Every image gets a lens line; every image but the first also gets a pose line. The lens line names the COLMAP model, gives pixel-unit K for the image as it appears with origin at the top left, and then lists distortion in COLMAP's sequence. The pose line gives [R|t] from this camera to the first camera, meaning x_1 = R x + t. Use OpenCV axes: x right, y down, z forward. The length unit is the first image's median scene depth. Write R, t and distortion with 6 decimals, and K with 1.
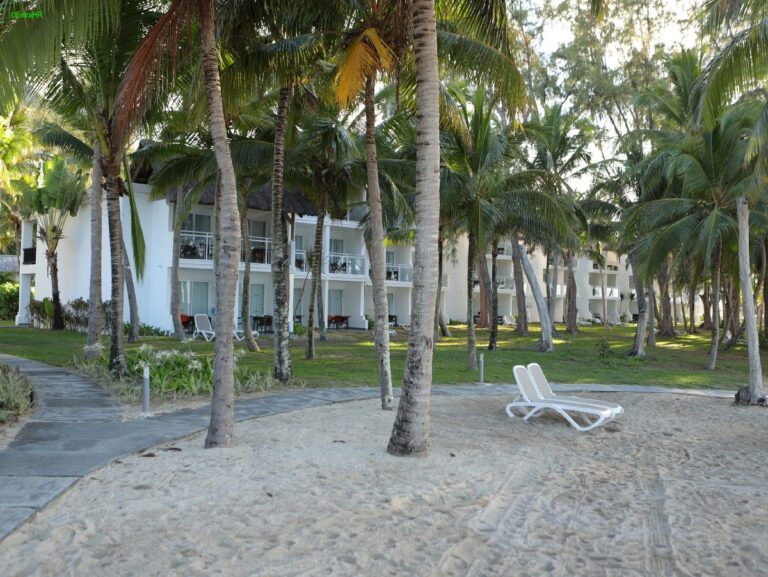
lens RADIAL K [[692.2, 0, 384.0], [0, 692.2, 288.5], [0, 0, 1]] dist [-0.091644, -0.001436]
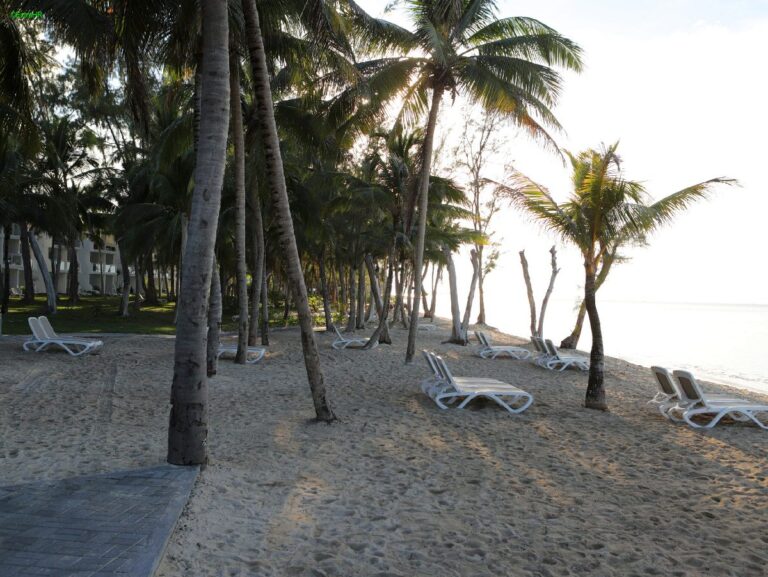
lens RADIAL K [[606.2, 0, 384.0], [0, 606.2, 288.5], [0, 0, 1]] dist [-0.074412, 0.001052]
pose [[0.736152, -0.000563, 0.676816, -0.037395], [-0.025518, 0.999266, 0.028586, -0.003091], [-0.676335, -0.038315, 0.735597, -0.158347]]
